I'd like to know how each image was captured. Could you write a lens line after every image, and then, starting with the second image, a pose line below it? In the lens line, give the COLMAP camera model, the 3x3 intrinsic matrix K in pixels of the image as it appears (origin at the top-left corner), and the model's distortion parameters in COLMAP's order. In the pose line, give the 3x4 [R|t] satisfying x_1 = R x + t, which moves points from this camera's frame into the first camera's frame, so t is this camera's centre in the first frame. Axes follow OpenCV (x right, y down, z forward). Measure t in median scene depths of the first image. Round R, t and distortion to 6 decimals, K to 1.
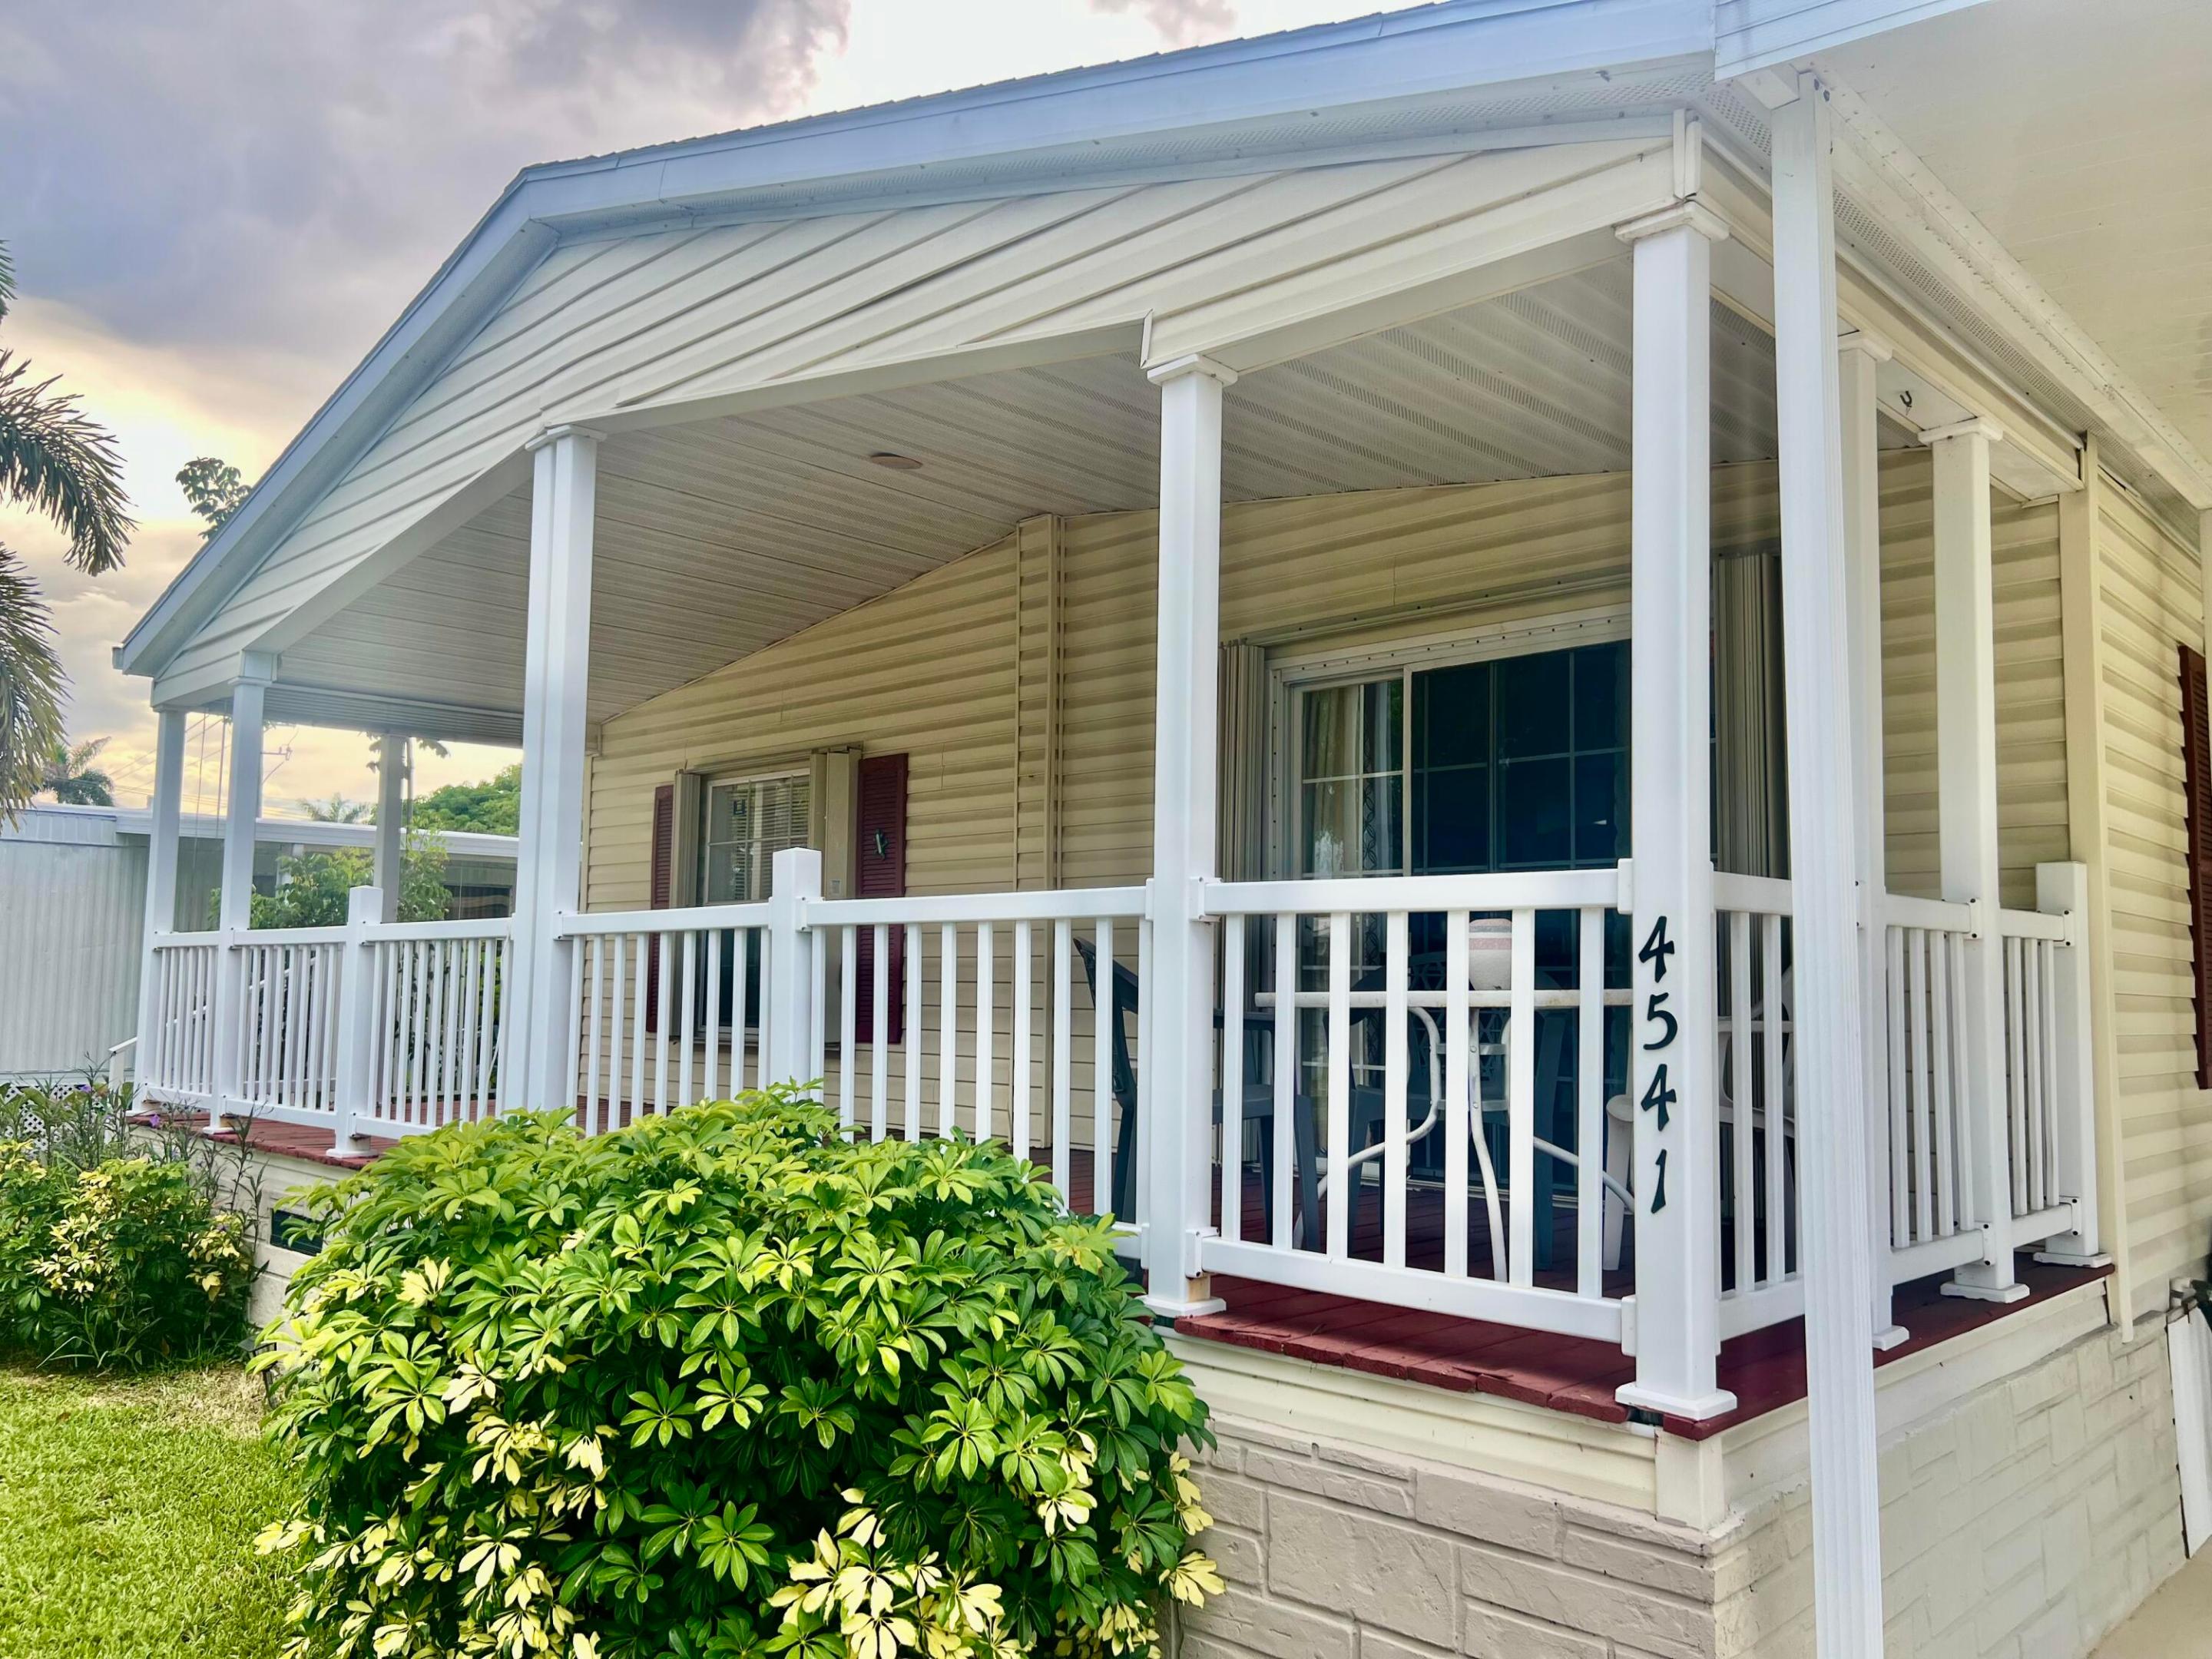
lens RADIAL K [[1667.7, 0, 1106.0], [0, 1667.7, 829.5], [0, 0, 1]] dist [0.051027, -0.054261]
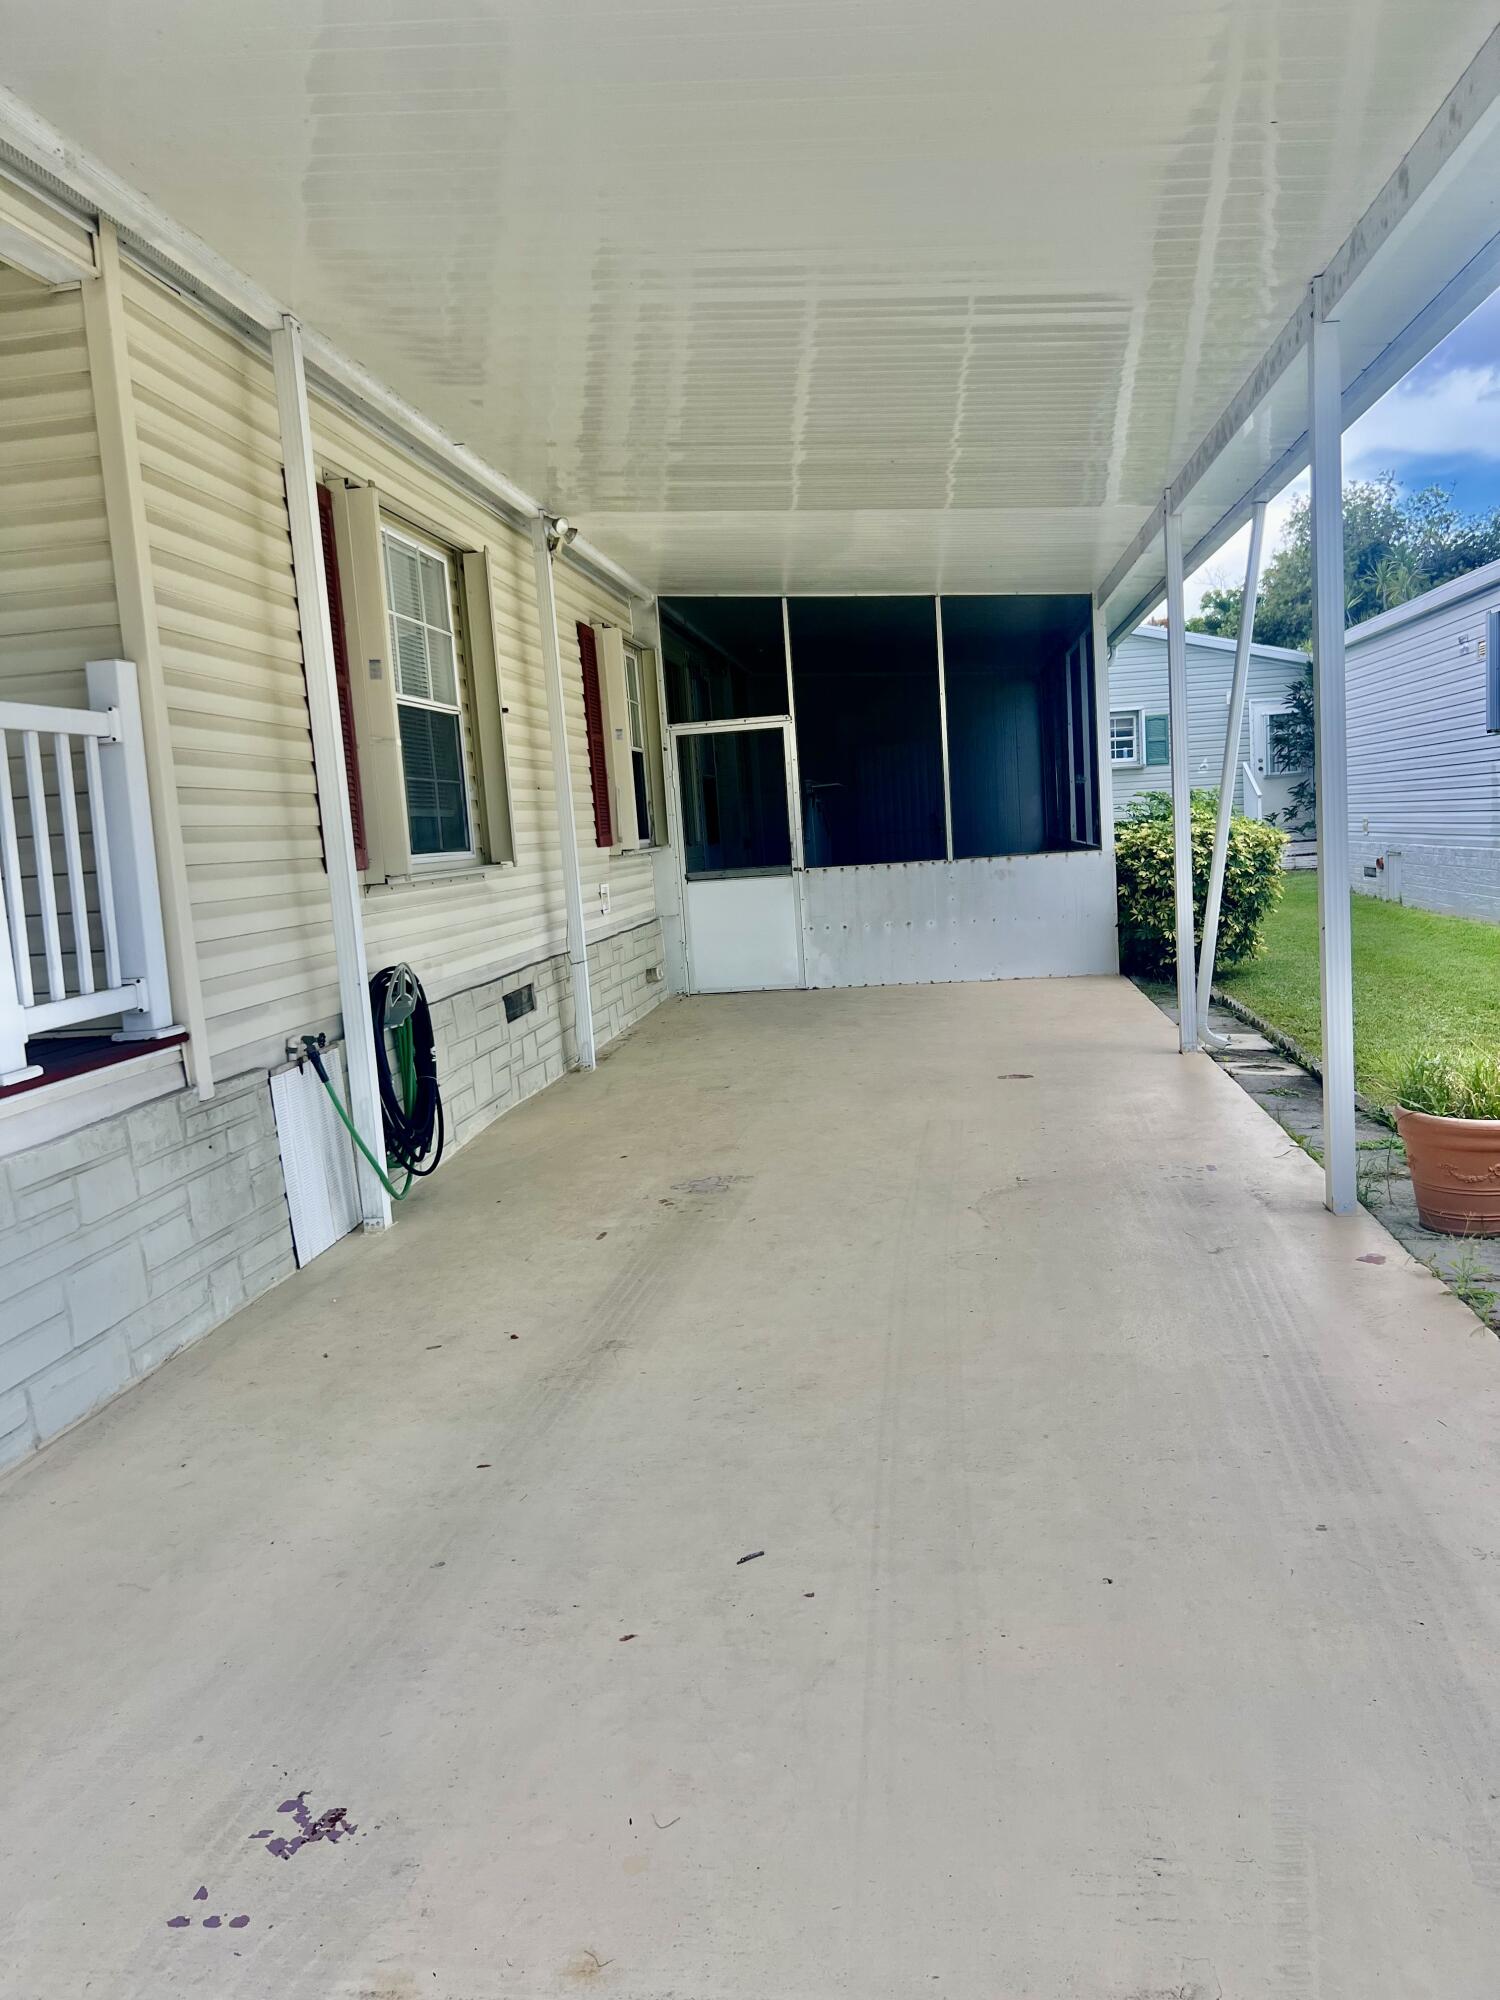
lens RADIAL K [[1507.9, 0, 755.4], [0, 1507.9, 983.2], [0, 0, 1]] dist [0.051027, -0.054261]
pose [[0.800910, -0.129518, 0.584610, 0.343090], [0.023166, 0.982298, 0.185887, 0.054059], [-0.598337, -0.135336, 0.789733, 0.002375]]
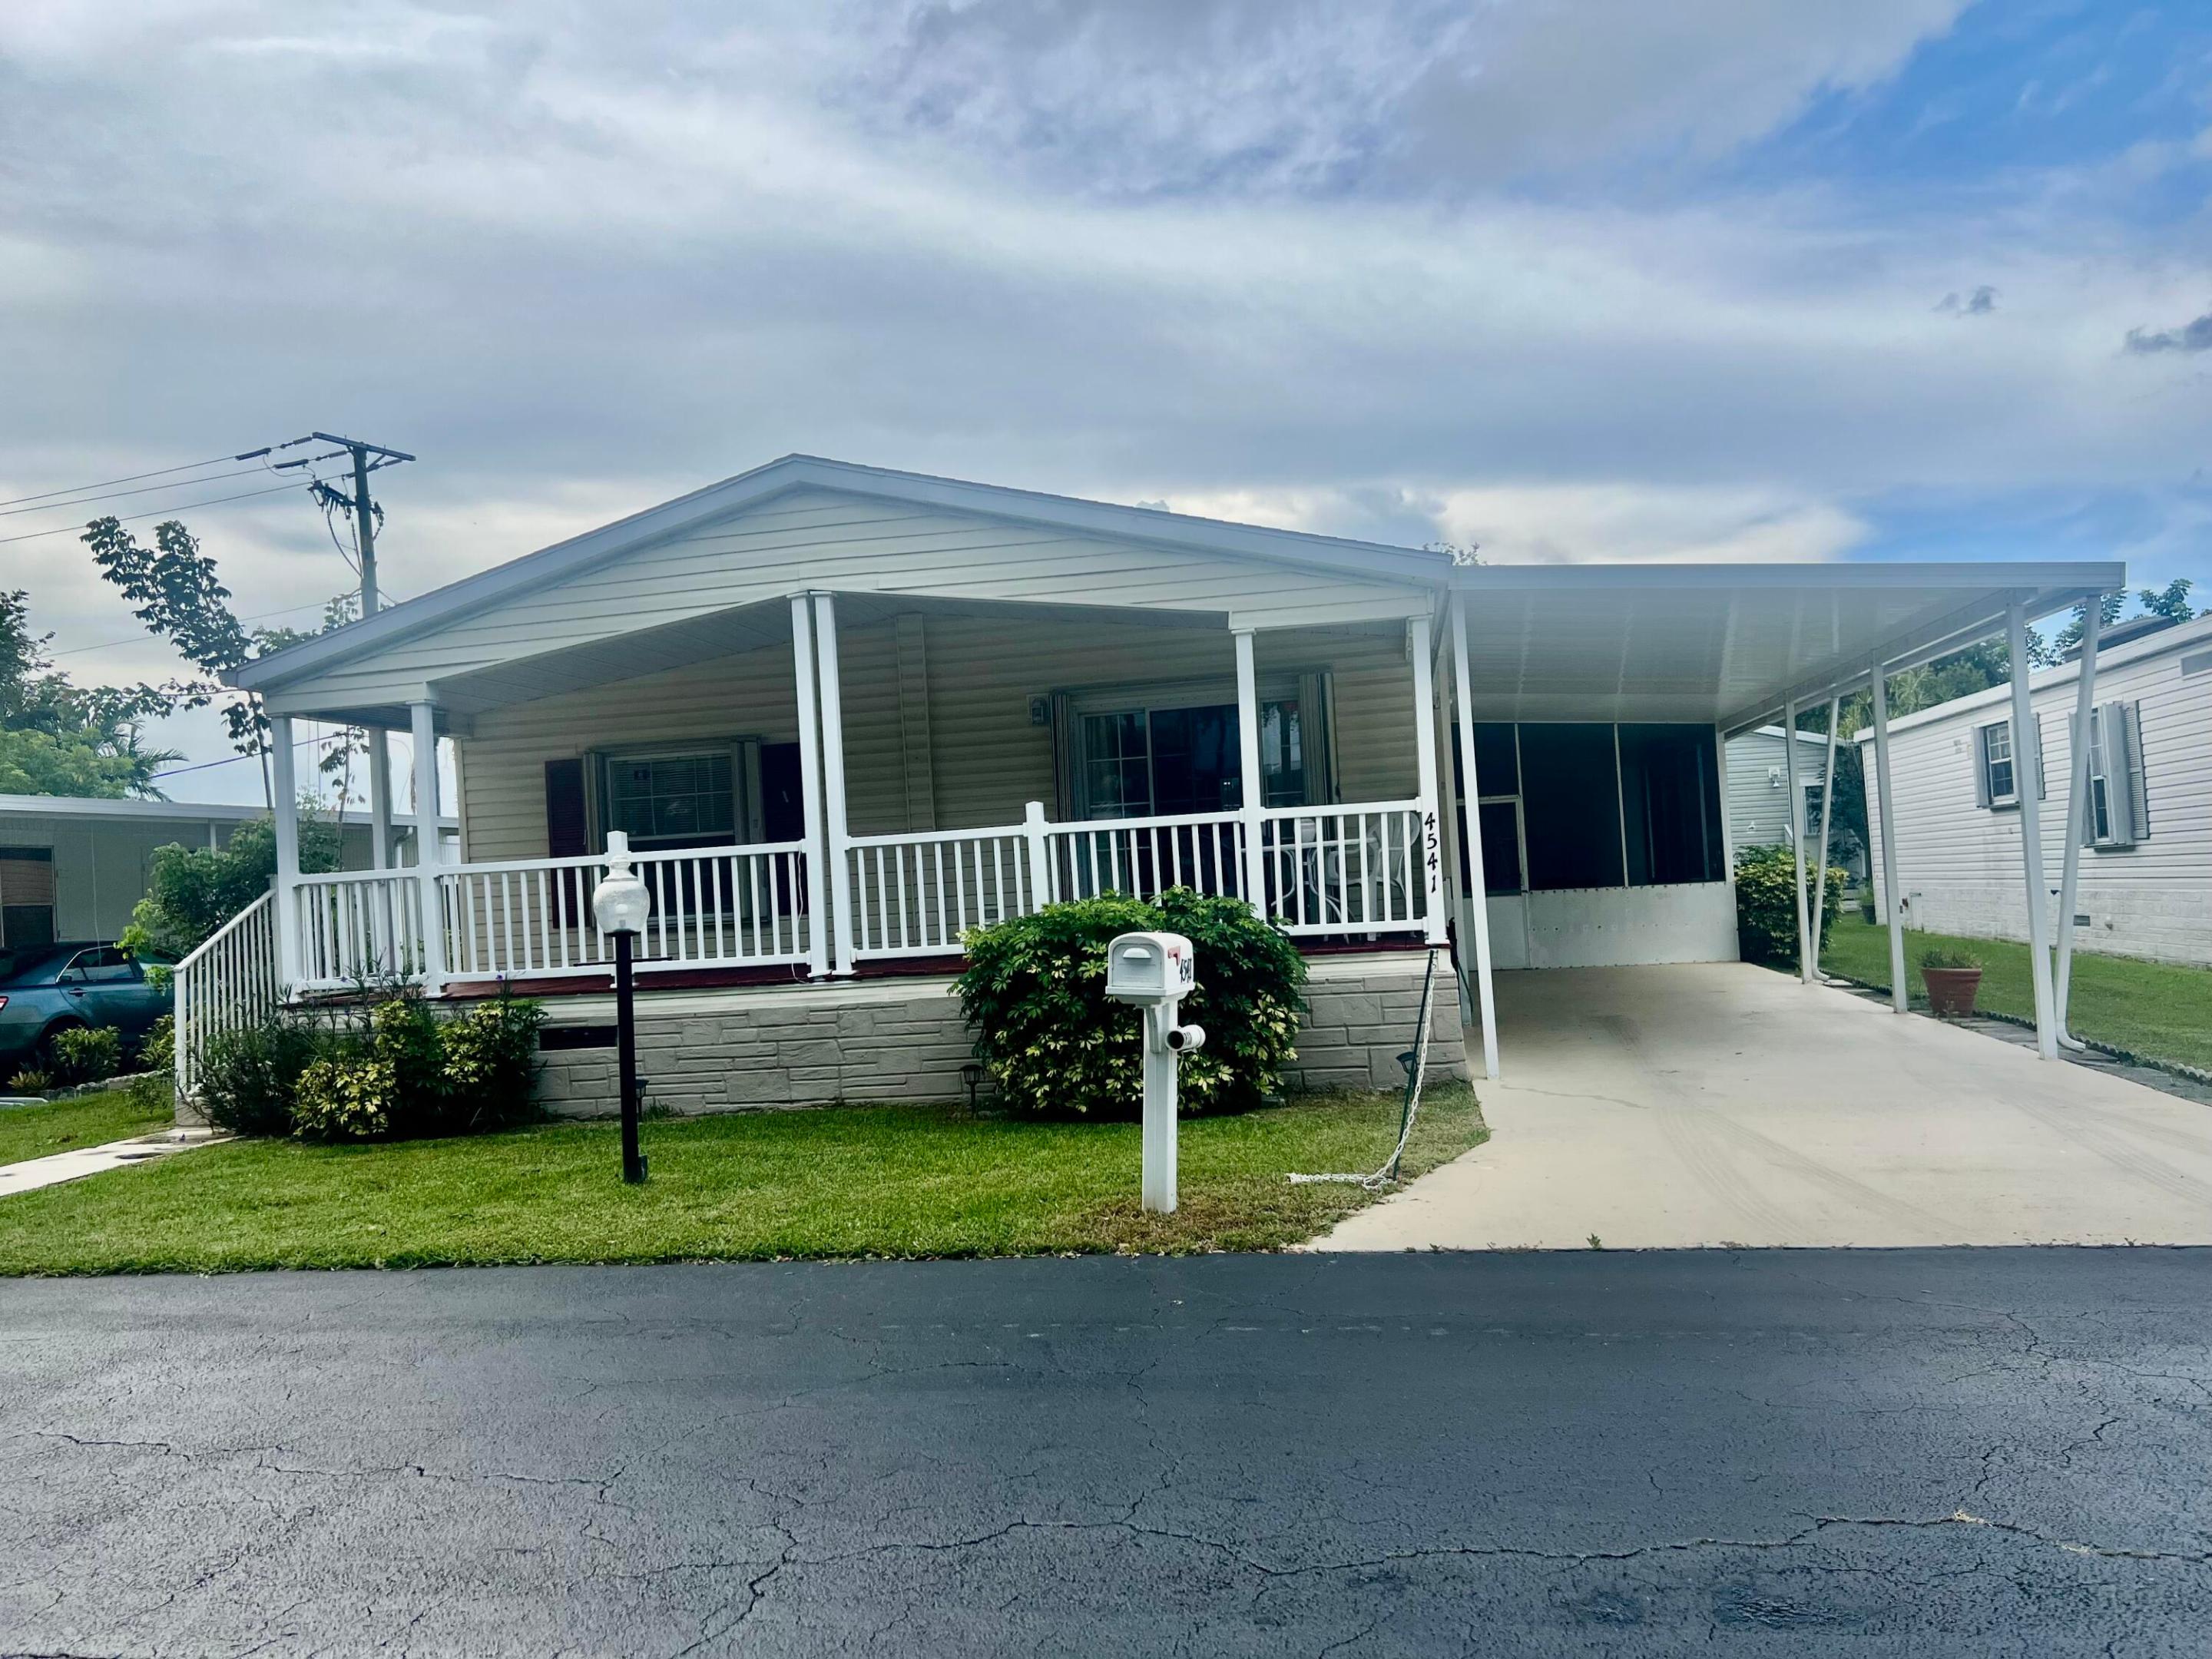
lens RADIAL K [[1667.7, 0, 1106.0], [0, 1667.7, 829.5], [0, 0, 1]] dist [0.051027, -0.054261]
pose [[0.832220, -0.041970, 0.552855, -1.595743], [0.016872, 0.998586, 0.050409, -0.075529], [-0.554189, -0.032624, 0.831752, -1.151499]]
